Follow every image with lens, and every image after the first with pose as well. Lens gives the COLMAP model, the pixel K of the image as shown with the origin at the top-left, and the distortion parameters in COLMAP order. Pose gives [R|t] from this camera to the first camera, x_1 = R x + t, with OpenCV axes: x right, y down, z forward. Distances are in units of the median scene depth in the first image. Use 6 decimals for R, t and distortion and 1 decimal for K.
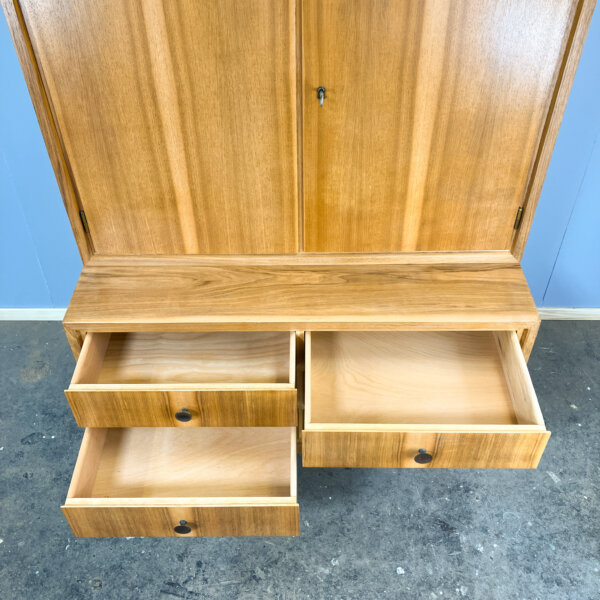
lens RADIAL K [[661.1, 0, 300.9], [0, 661.1, 298.7], [0, 0, 1]] dist [0.024375, 0.000000]
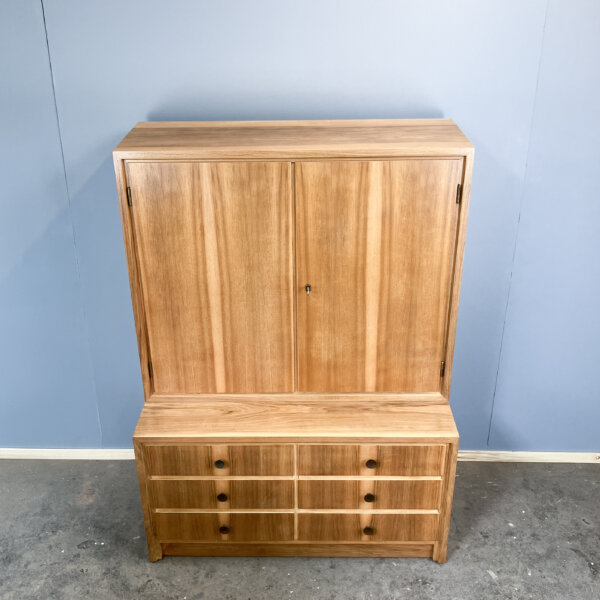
lens RADIAL K [[712.6, 0, 294.5], [0, 712.6, 286.3], [0, 0, 1]] dist [0.025427, 0.000000]
pose [[0.999928, 0.003678, -0.011424, 0.014103], [-0.006912, 0.954638, -0.297687, 0.179883], [0.009811, 0.297745, 0.954595, -0.581878]]
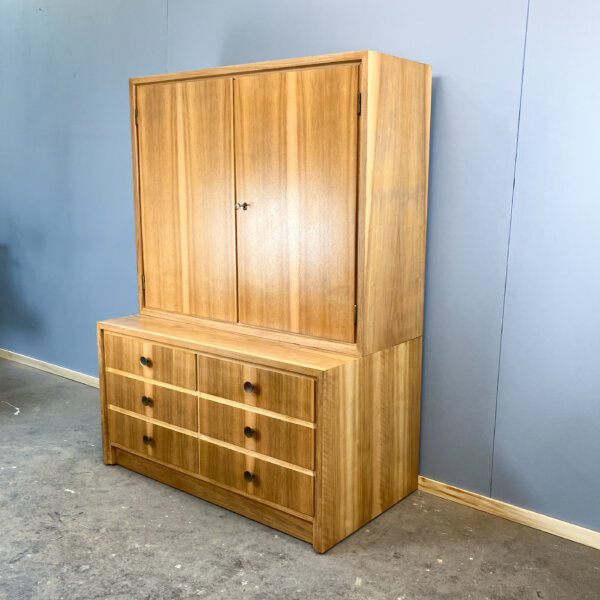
lens RADIAL K [[712.6, 0, 313.1], [0, 712.6, 289.9], [0, 0, 1]] dist [0.025427, 0.000000]
pose [[0.790605, 0.114320, -0.601560, 1.102763], [-0.429407, 0.803871, -0.411584, 0.461684], [0.436524, 0.583715, 0.684634, -0.044608]]
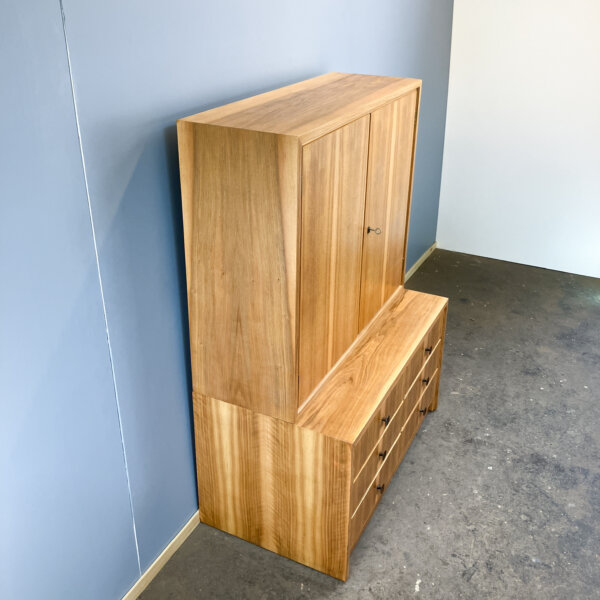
lens RADIAL K [[661.1, 0, 308.5], [0, 661.1, 254.3], [0, 0, 1]] dist [0.024375, 0.000000]
pose [[0.439728, -0.336061, 0.832888, -1.315200], [0.603527, 0.797337, 0.003081, -0.306153], [-0.665128, 0.501315, 0.553433, 0.131907]]
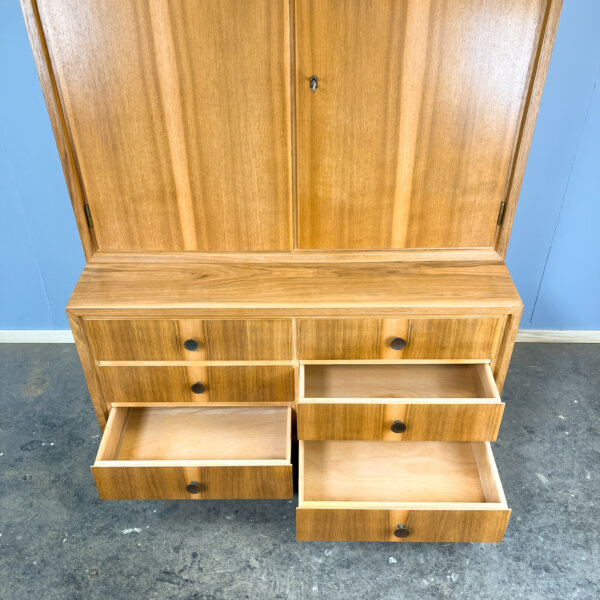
lens RADIAL K [[661.1, 0, 303.9], [0, 661.1, 348.5], [0, 0, 1]] dist [0.024375, 0.000000]
pose [[0.999964, 0.000864, 0.008399, 0.005329], [-0.000325, 0.997948, -0.064024, 0.159669], [-0.008437, 0.064019, 0.997913, -0.036955]]
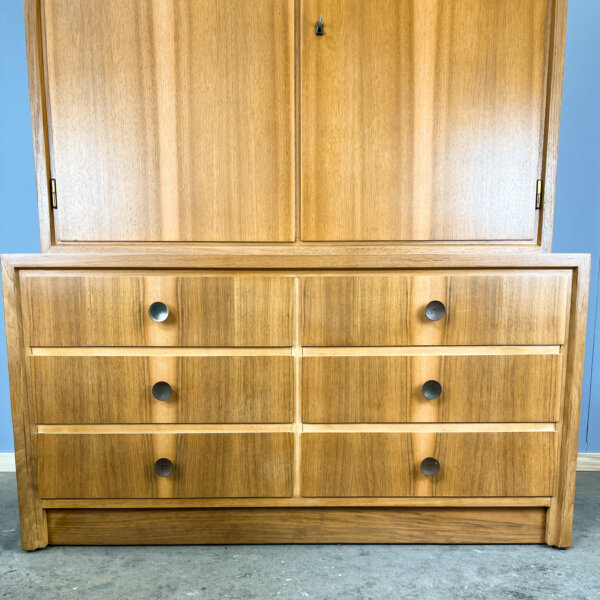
lens RADIAL K [[661.1, 0, 306.3], [0, 661.1, 392.4], [0, 0, 1]] dist [0.024375, 0.000000]
pose [[0.999774, 0.007112, 0.020051, -0.004589], [0.005259, 0.830597, -0.556850, 0.598799], [-0.020615, 0.556829, 0.830371, 0.401611]]
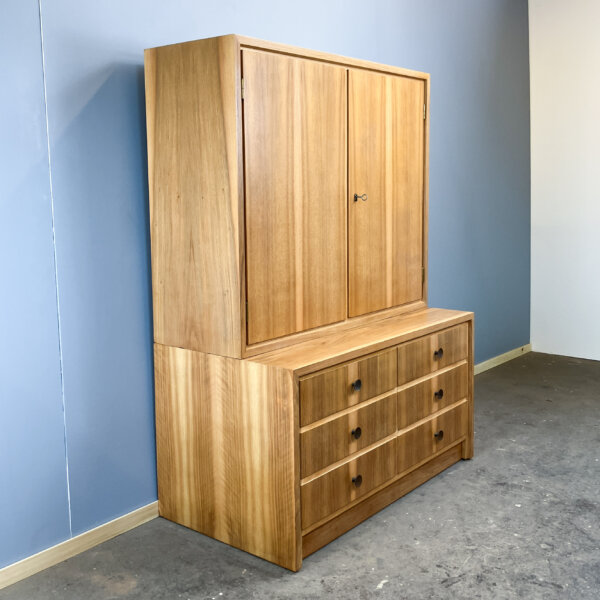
lens RADIAL K [[743.4, 0, 309.6], [0, 743.4, 255.0], [0, 0, 1]] dist [0.035791, 0.000000]
pose [[0.621695, -0.075198, 0.779641, -1.314667], [0.541699, 0.760227, -0.358632, 0.360239], [-0.565736, 0.645291, 0.513364, 0.153414]]
